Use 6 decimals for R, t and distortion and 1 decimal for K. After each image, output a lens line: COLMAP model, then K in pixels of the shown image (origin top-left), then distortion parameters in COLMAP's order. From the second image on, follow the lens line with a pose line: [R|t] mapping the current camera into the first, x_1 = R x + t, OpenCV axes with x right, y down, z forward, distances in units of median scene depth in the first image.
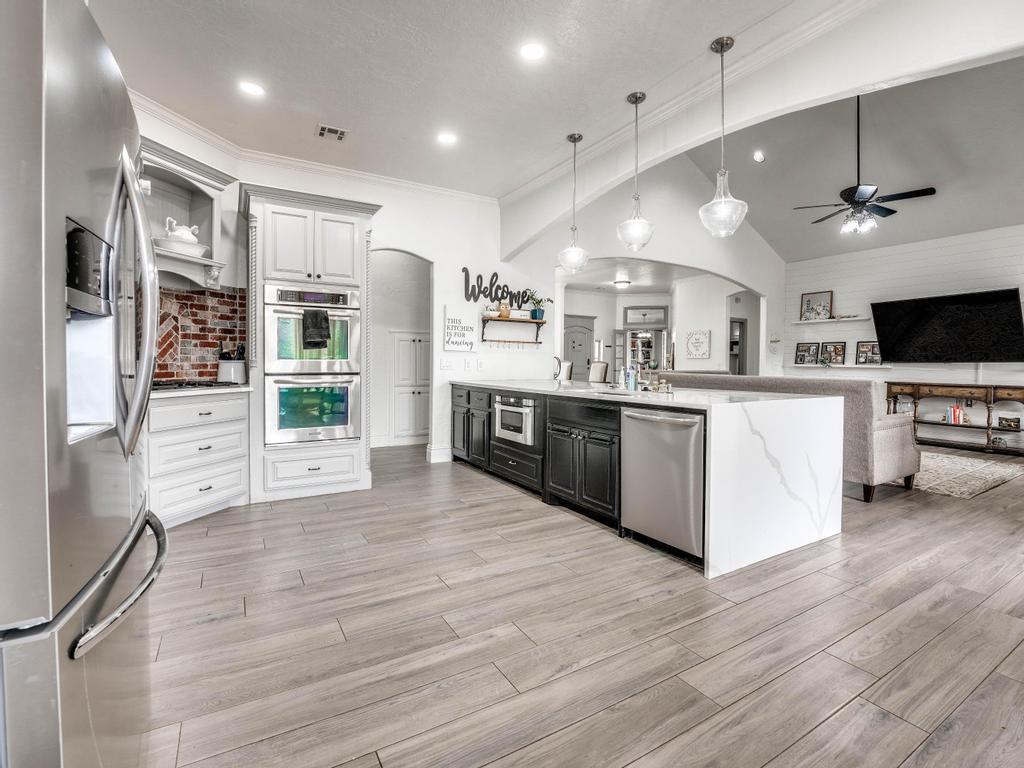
lens RADIAL K [[486.9, 0, 509.4], [0, 486.9, 364.9], [0, 0, 1]] dist [-0.026428, 0.000157]
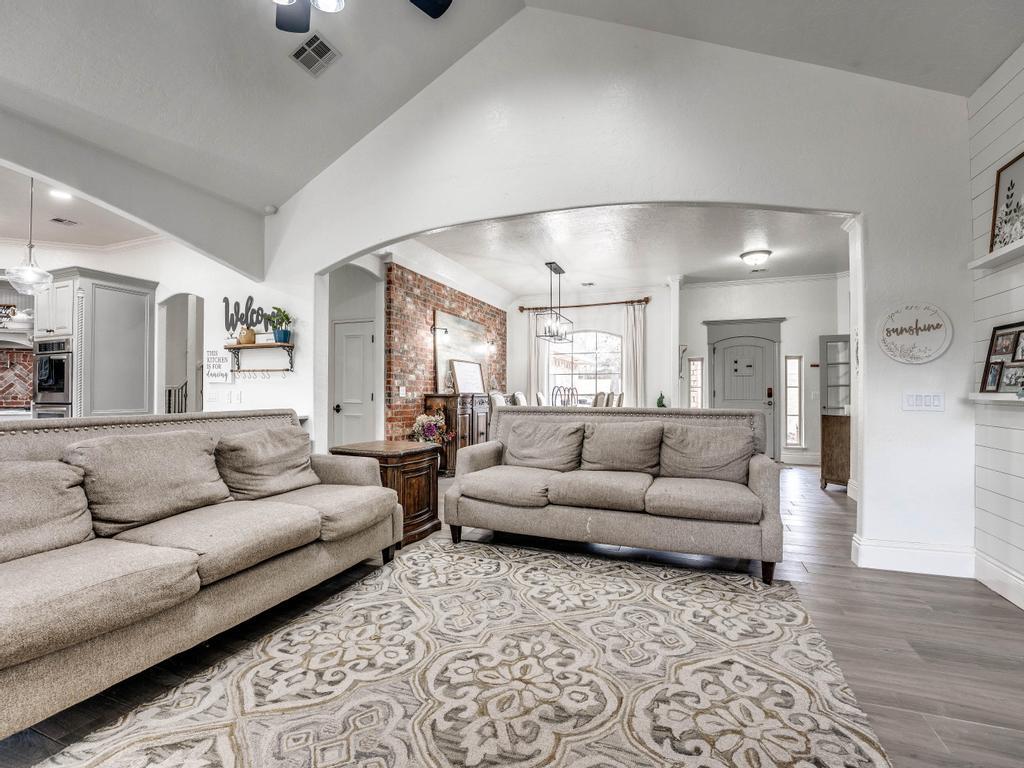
lens RADIAL K [[465.8, 0, 494.1], [0, 465.8, 385.7], [0, 0, 1]] dist [-0.024472, 0.000067]
pose [[0.611380, -0.020418, -0.791074, 1.093406], [-0.000337, 0.999660, -0.026062, 0.001630], [0.791337, 0.016201, 0.611166, 0.973438]]
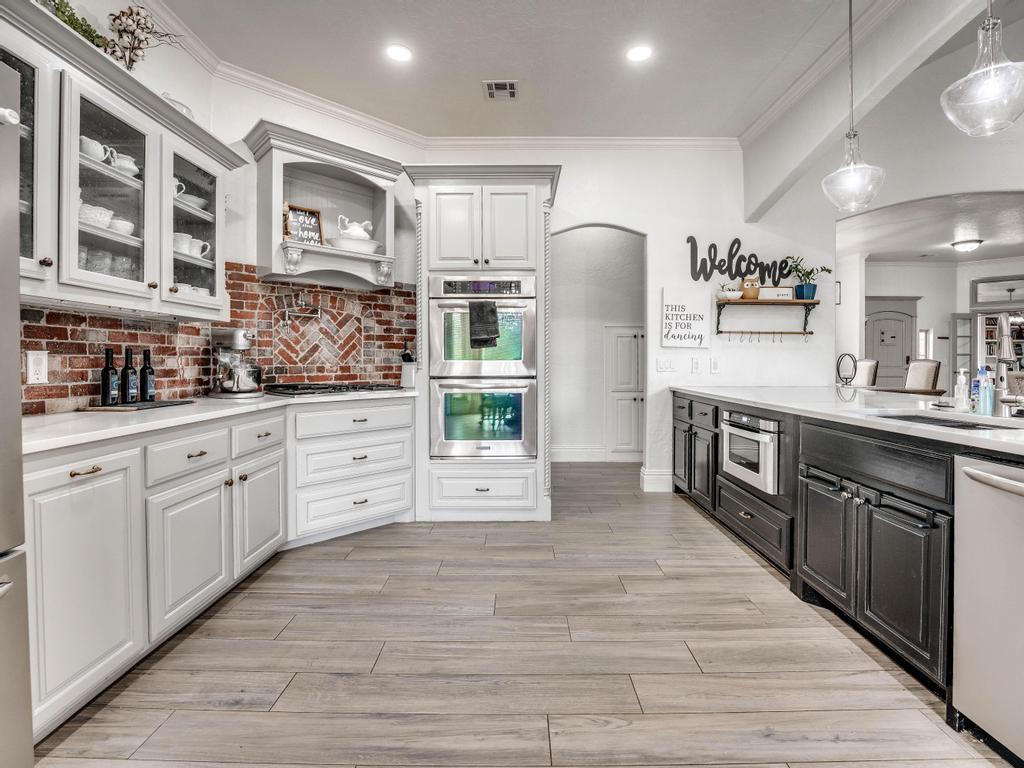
lens RADIAL K [[486.9, 0, 509.4], [0, 486.9, 364.9], [0, 0, 1]] dist [-0.026428, 0.000157]
pose [[0.856235, -0.004637, -0.516565, 0.061410], [0.004258, 0.999989, -0.001920, -0.001071], [0.516569, -0.000556, 0.856246, 0.240805]]
